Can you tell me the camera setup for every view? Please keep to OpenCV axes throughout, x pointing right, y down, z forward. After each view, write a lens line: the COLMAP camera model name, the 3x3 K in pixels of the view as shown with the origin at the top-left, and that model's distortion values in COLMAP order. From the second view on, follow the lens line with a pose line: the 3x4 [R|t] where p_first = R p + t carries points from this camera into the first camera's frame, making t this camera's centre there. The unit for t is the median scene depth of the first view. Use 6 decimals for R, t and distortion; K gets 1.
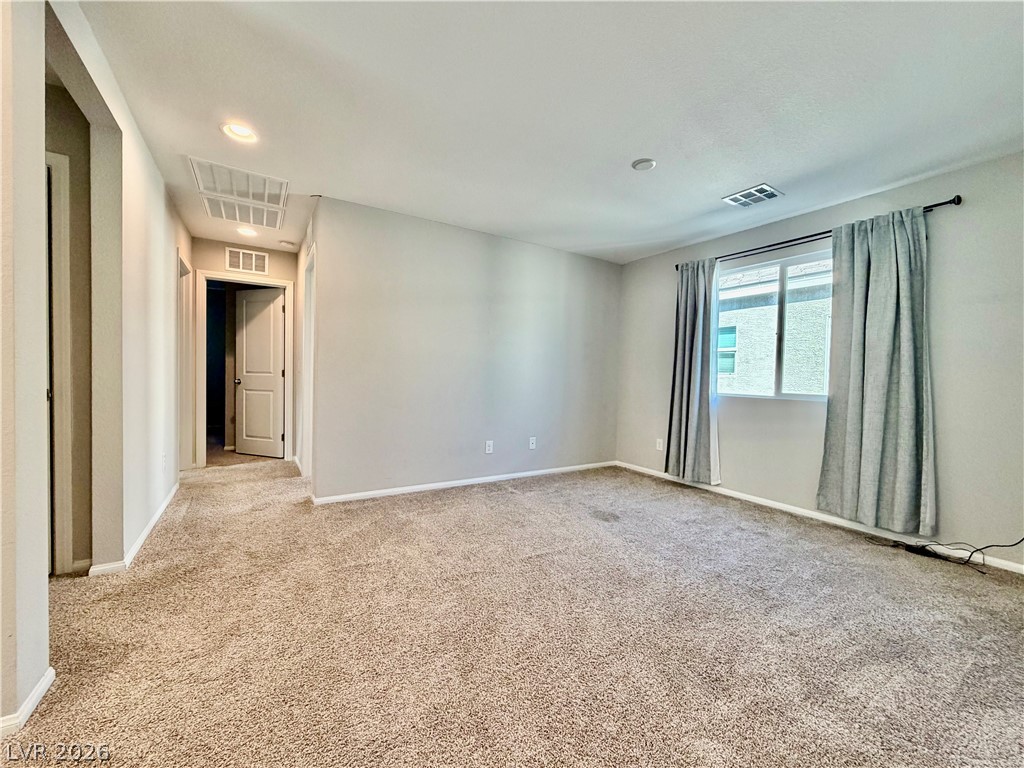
lens RADIAL K [[408.5, 0, 507.3], [0, 408.5, 375.1], [0, 0, 1]] dist [0.001329, -0.000711]
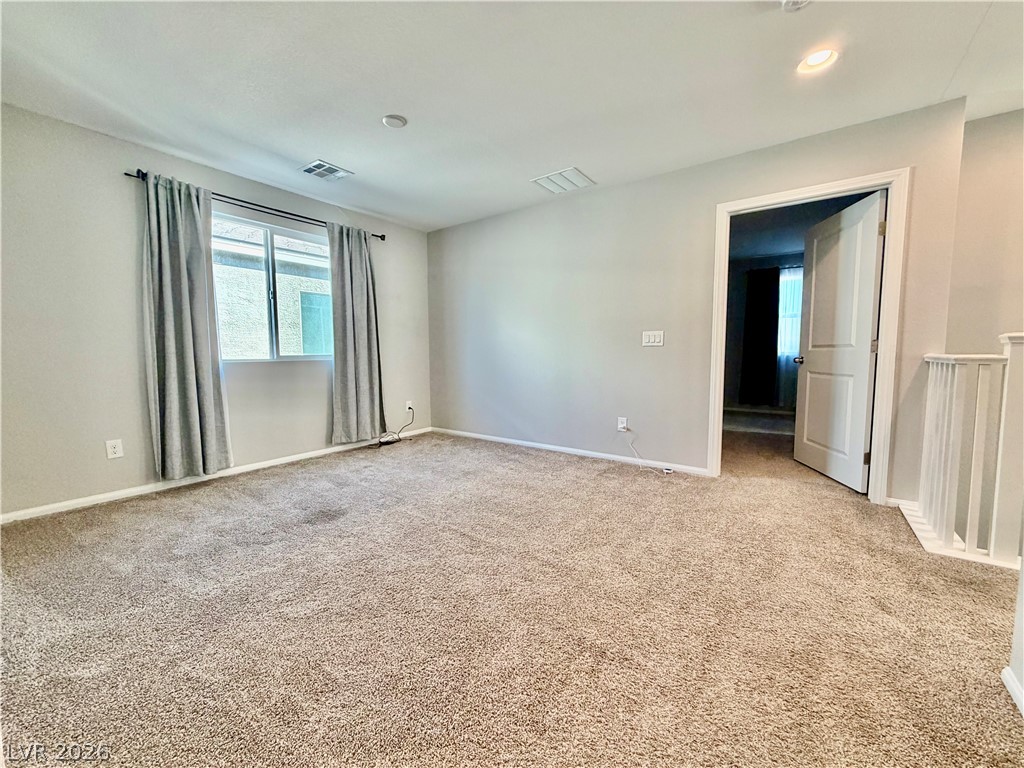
lens RADIAL K [[408.5, 0, 512.4], [0, 408.5, 383.6], [0, 0, 1]] dist [0.001329, -0.000711]
pose [[-0.375367, -0.099494, 0.921521, -0.563715], [-0.002933, 0.994345, 0.106161, -0.000126], [-0.926872, 0.037146, -0.373536, 0.871001]]
